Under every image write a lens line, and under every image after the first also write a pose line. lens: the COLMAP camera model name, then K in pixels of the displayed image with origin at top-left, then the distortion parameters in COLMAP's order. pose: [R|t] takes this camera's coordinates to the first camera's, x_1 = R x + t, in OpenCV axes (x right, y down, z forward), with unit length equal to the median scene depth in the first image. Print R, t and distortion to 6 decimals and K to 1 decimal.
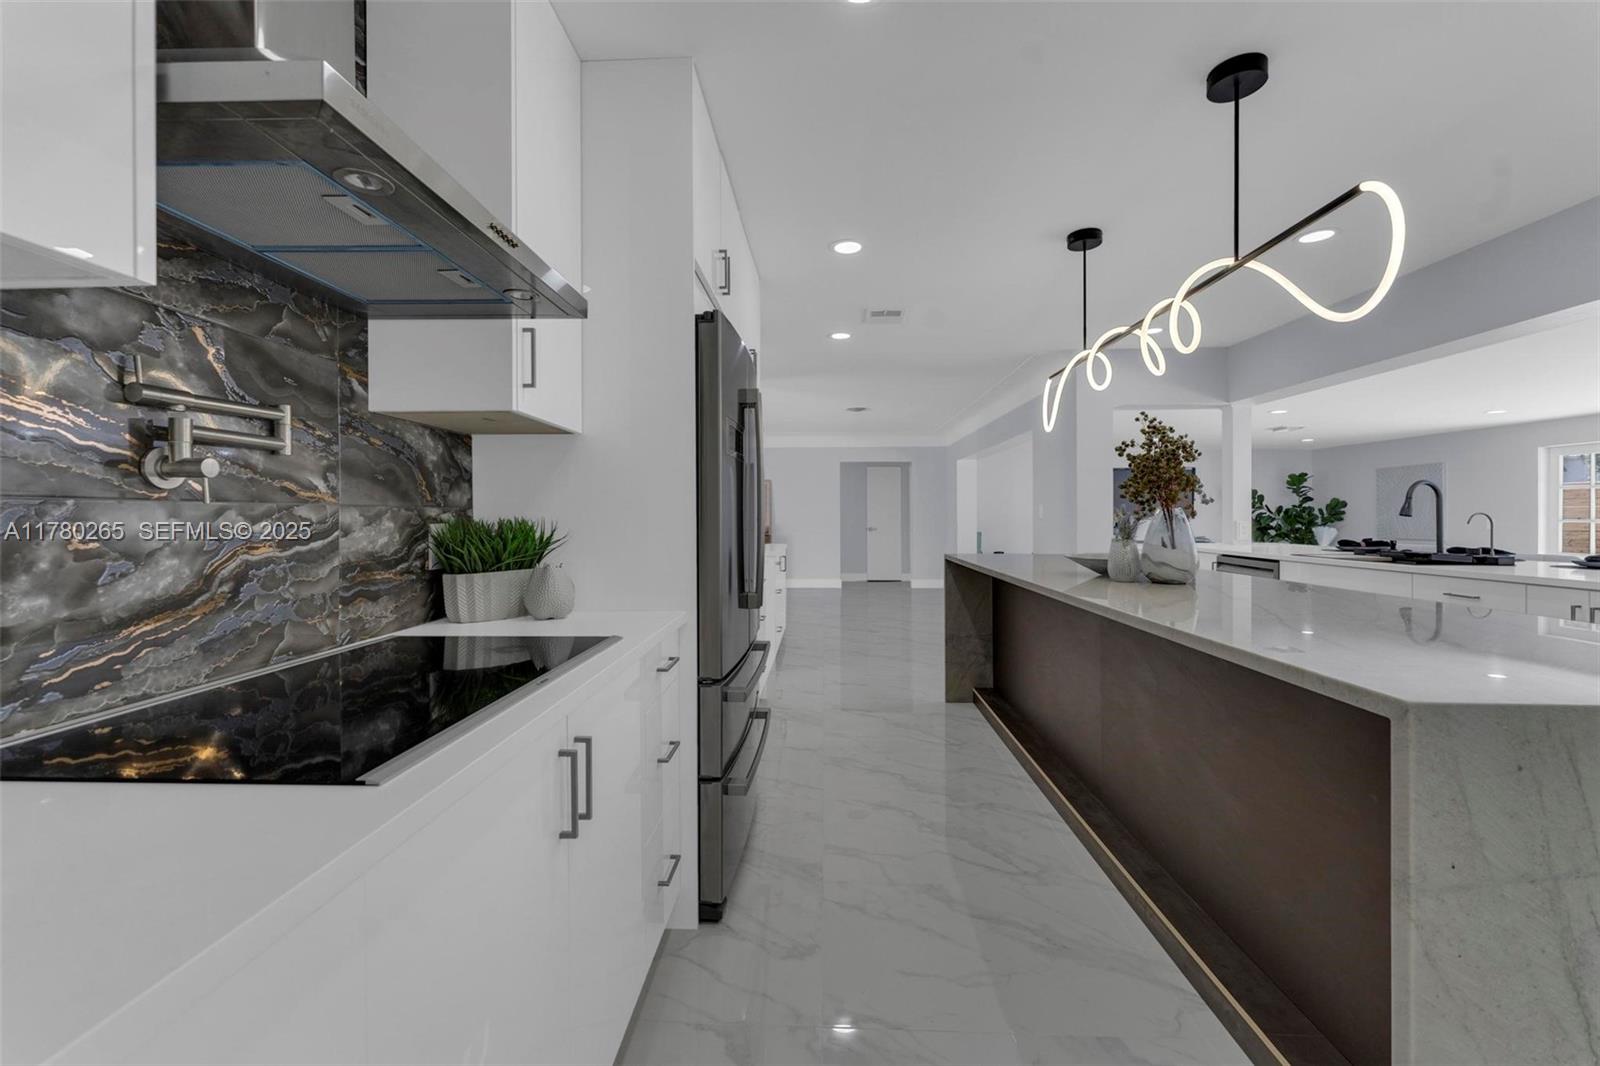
lens RADIAL K [[647.5, 0, 794.7], [0, 647.5, 517.1], [0, 0, 1]] dist [0.000314, 0.000174]
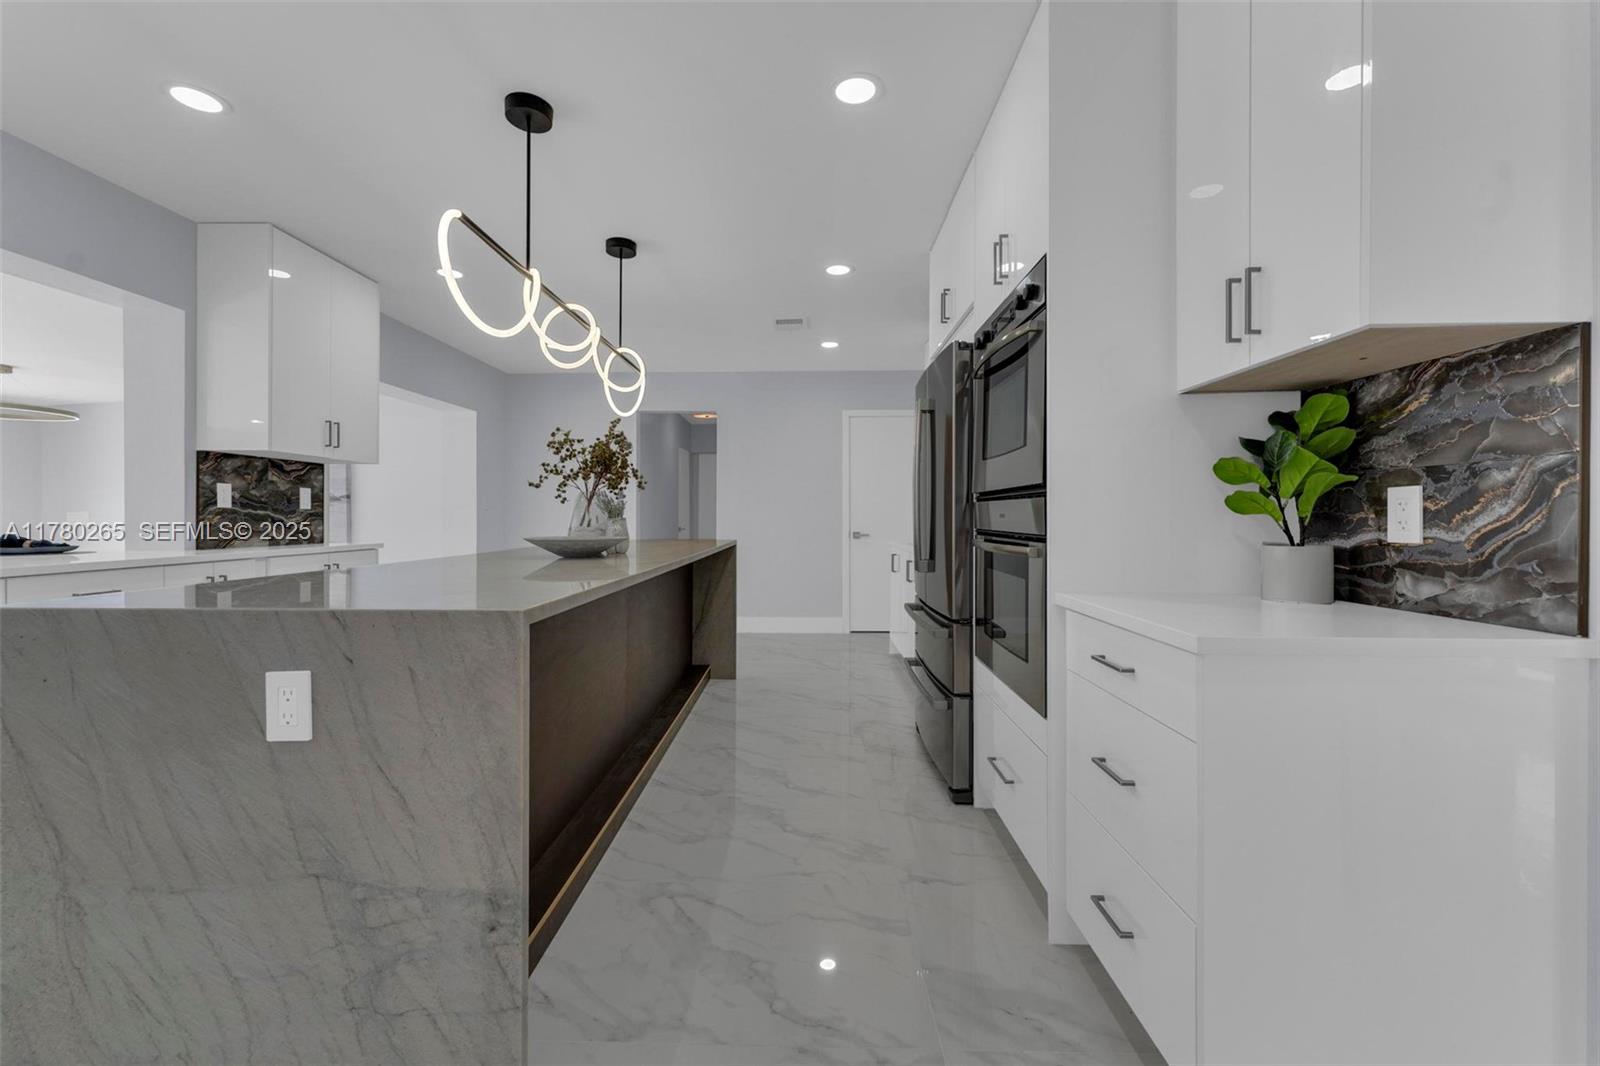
lens RADIAL K [[654.0, 0, 788.7], [0, 654.0, 514.5], [0, 0, 1]] dist [0.000929, 0.000253]
pose [[-0.999809, -0.000476, -0.019528, 0.316577], [-0.000441, 0.999998, -0.001795, 0.043575], [0.019529, -0.001786, -0.999808, 3.231572]]
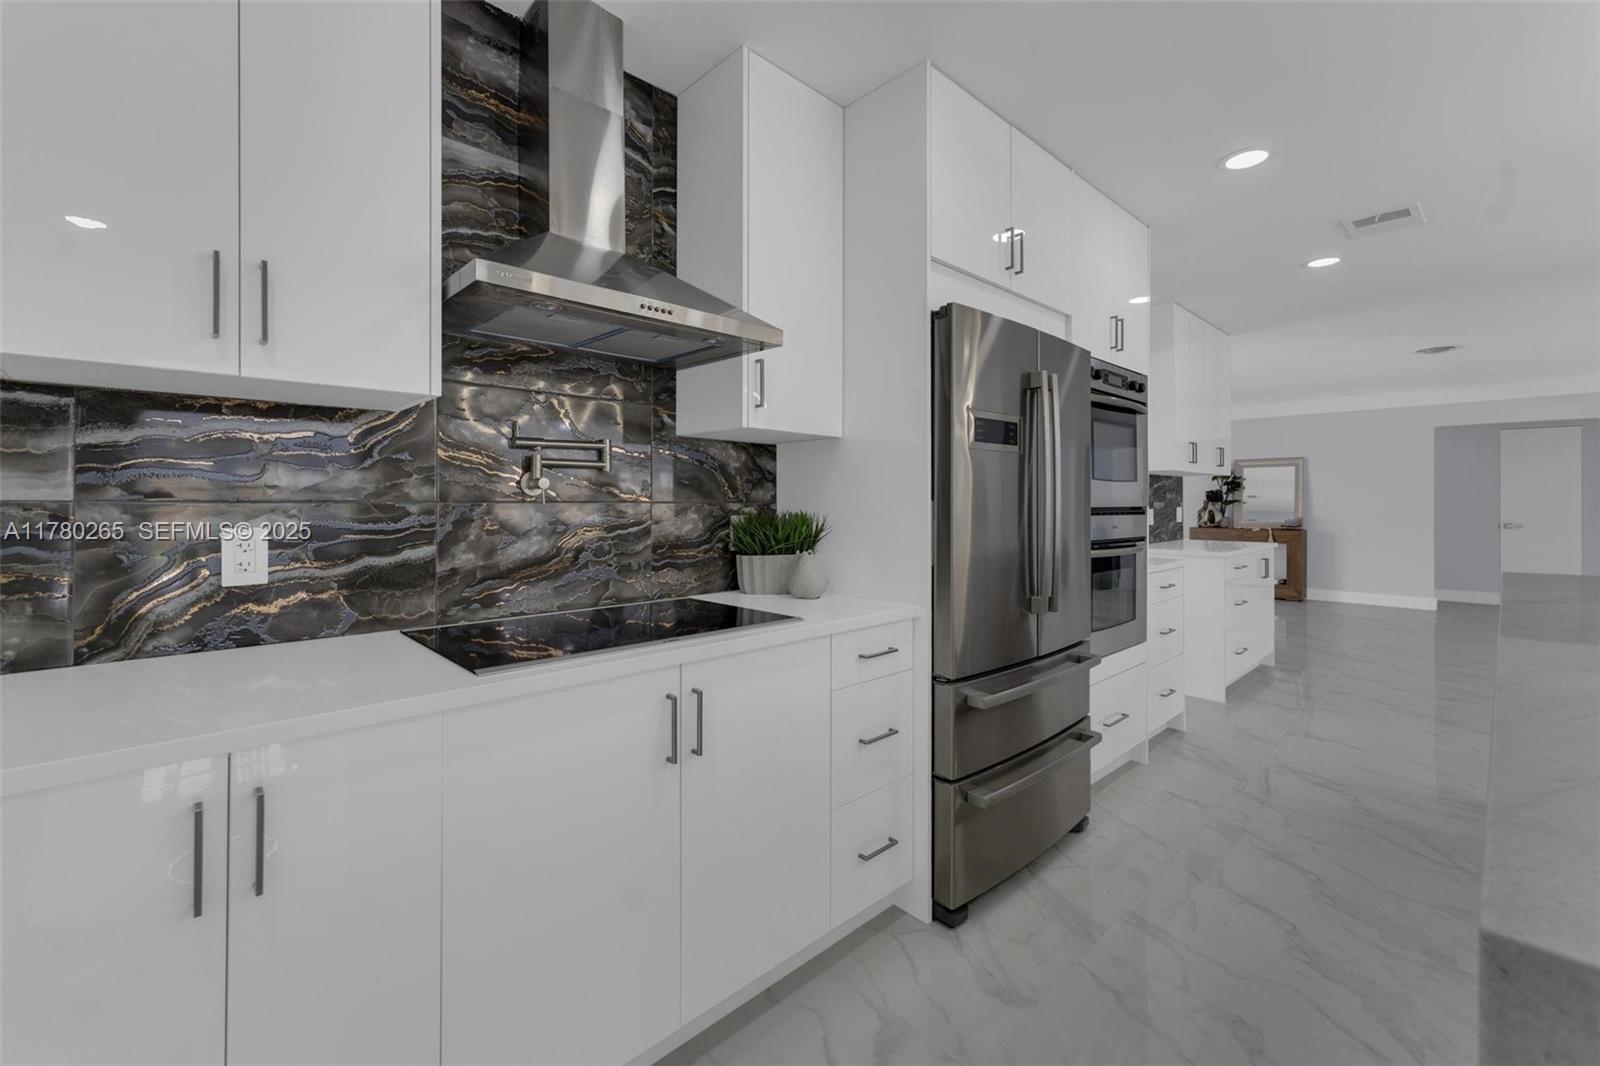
lens RADIAL K [[660.2, 0, 790.0], [0, 660.2, 497.6], [0, 0, 1]] dist [0.001863, 0.000126]
pose [[0.715880, 0.000514, -0.698223, 0.465960], [-0.005088, 0.999977, -0.004481, -0.020783], [0.698204, 0.006761, 0.715867, 0.130370]]
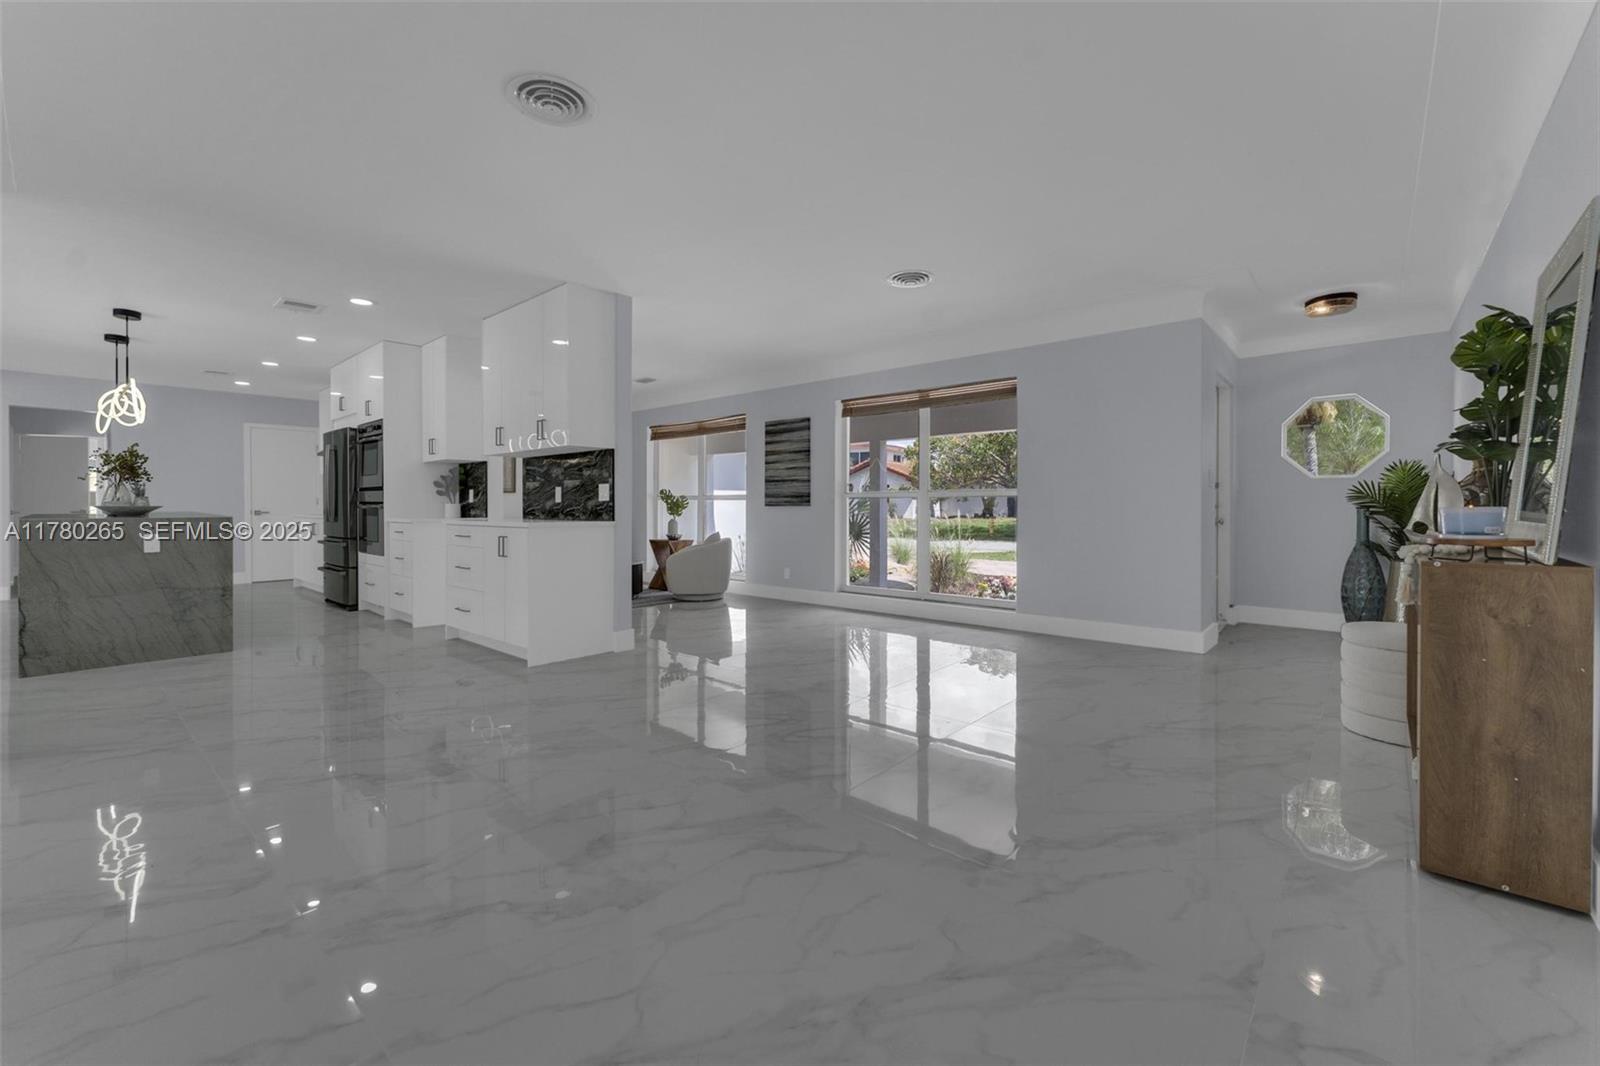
lens RADIAL K [[650.2, 0, 792.2], [0, 650.2, 512.9], [0, 0, 1]] dist [-0.000638, 0.000336]
pose [[-0.625328, 0.009592, -0.780303, 1.262049], [-0.000411, 0.999920, 0.012621, 0.090871], [0.780362, 0.008213, -0.625274, 6.165779]]
